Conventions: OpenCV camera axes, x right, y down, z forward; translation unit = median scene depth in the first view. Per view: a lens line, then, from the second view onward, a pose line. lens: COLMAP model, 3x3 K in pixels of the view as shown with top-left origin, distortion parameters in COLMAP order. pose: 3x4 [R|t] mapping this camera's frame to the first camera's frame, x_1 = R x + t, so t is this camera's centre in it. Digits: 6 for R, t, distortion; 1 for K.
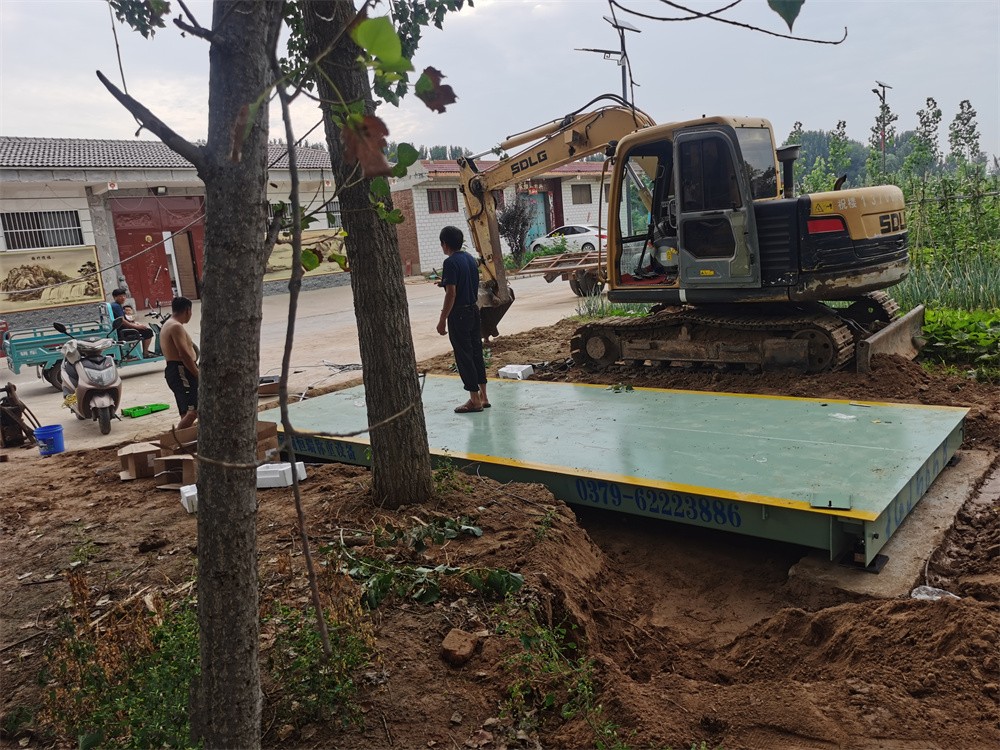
lens RADIAL K [[778.7, 0, 500.0], [0, 778.7, 375.0], [0, 0, 1]] dist [0.052491, -0.049395]
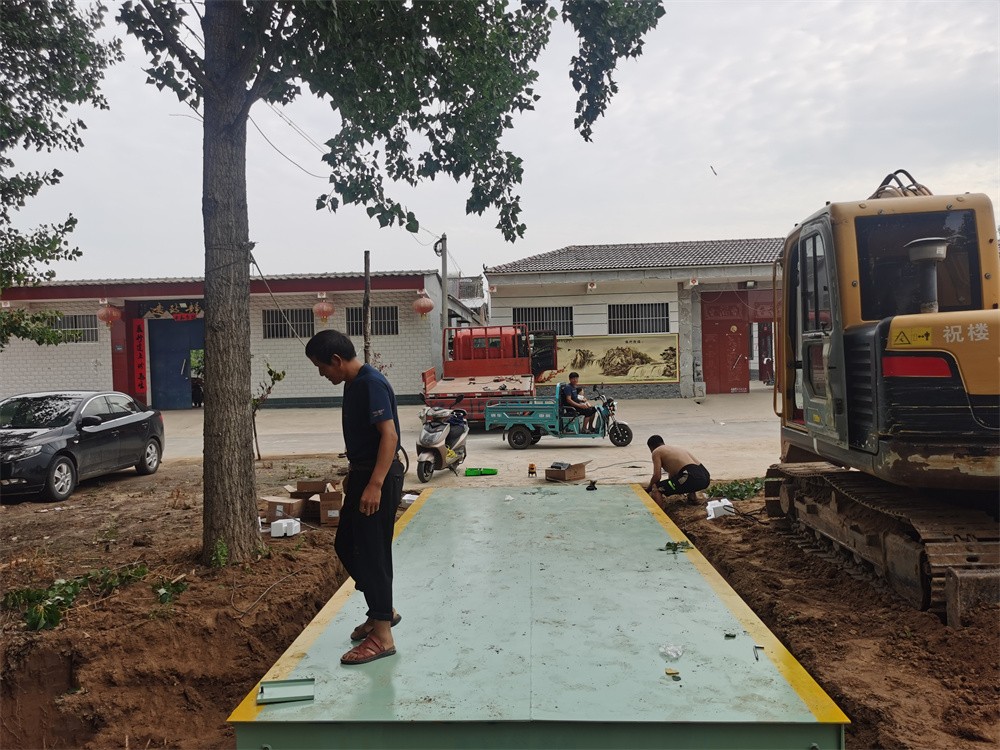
lens RADIAL K [[778.7, 0, 500.0], [0, 778.7, 375.0], [0, 0, 1]] dist [0.052491, -0.049395]
pose [[0.603257, 0.087093, -0.792777, 0.505796], [-0.169967, 0.985224, -0.021100, -0.082367], [0.779225, 0.147475, 0.609146, 0.264868]]
